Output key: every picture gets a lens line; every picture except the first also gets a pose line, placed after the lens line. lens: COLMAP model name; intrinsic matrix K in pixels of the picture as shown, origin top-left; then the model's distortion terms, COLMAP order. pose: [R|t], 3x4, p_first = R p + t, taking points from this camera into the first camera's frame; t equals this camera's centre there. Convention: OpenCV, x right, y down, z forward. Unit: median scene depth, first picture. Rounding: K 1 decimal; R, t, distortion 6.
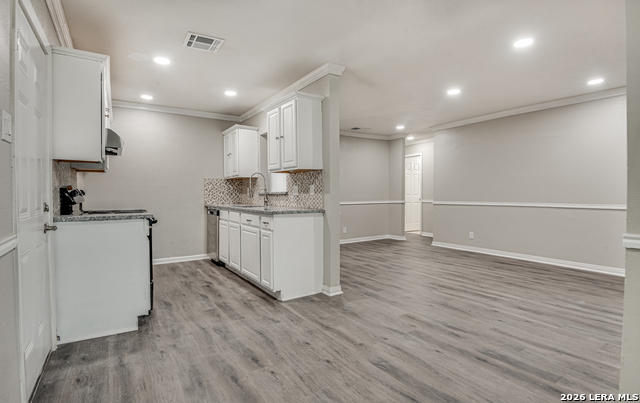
lens RADIAL K [[317.6, 0, 320.1], [0, 317.6, 198.4], [0, 0, 1]] dist [-0.008526, -0.005042]
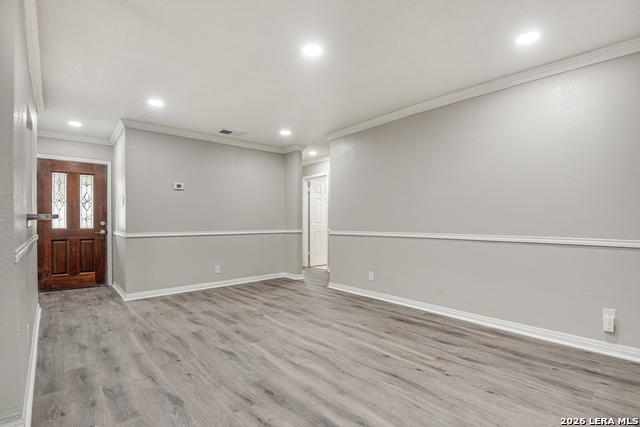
lens RADIAL K [[304.6, 0, 313.8], [0, 304.6, 222.6], [0, 0, 1]] dist [-0.016113, -0.006645]
pose [[0.990560, 0.001650, 0.137068, 0.413005], [0.000049, 0.999923, -0.012385, -0.002231], [-0.137078, 0.012275, 0.990484, 0.512903]]
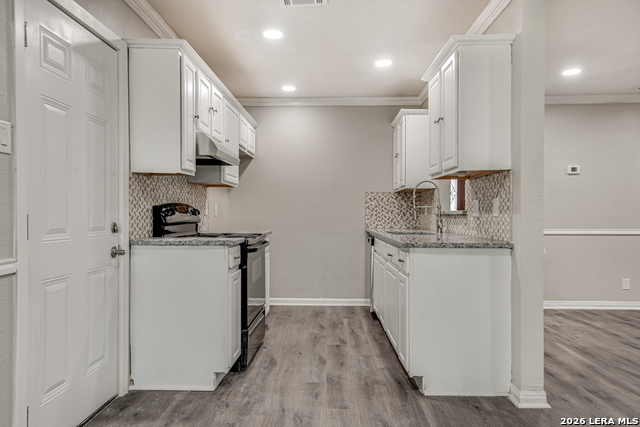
lens RADIAL K [[448.7, 0, 317.2], [0, 448.7, 217.5], [0, 0, 1]] dist [0.041271, -0.012814]
pose [[0.820286, 0.009076, -0.571882, 0.177691], [-0.012867, 0.999914, -0.002586, -0.002453], [0.571809, 0.009480, 0.820332, 0.171428]]
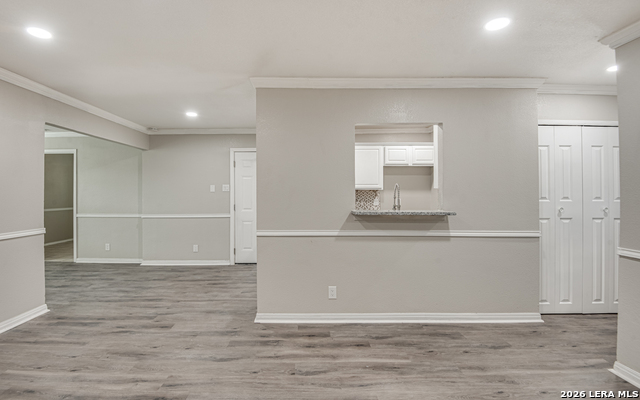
lens RADIAL K [[317.2, 0, 309.0], [0, 317.2, 190.7], [0, 0, 1]] dist [-0.014800, -0.007614]
pose [[-0.547807, 0.001517, -0.836603, 0.736584], [-0.011177, 0.999896, 0.009131, -0.091849], [0.836530, 0.014353, -0.547733, 1.598481]]
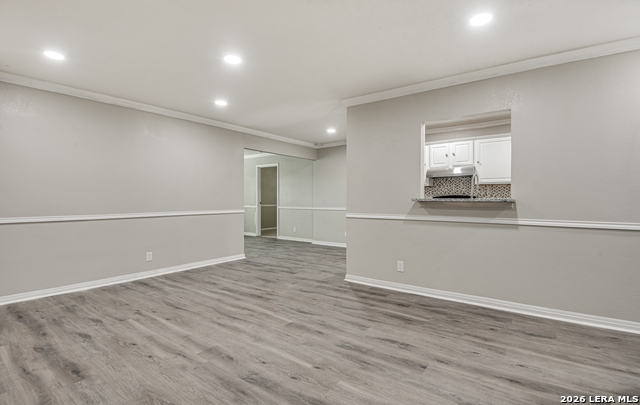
lens RADIAL K [[312.0, 0, 315.3], [0, 312.0, 198.4], [0, 0, 1]] dist [-0.009167, -0.005004]
pose [[-0.940905, 0.003540, -0.338652, 0.581396], [-0.001737, 0.999882, 0.015279, -0.041978], [0.338666, 0.014964, -0.940788, 2.073534]]
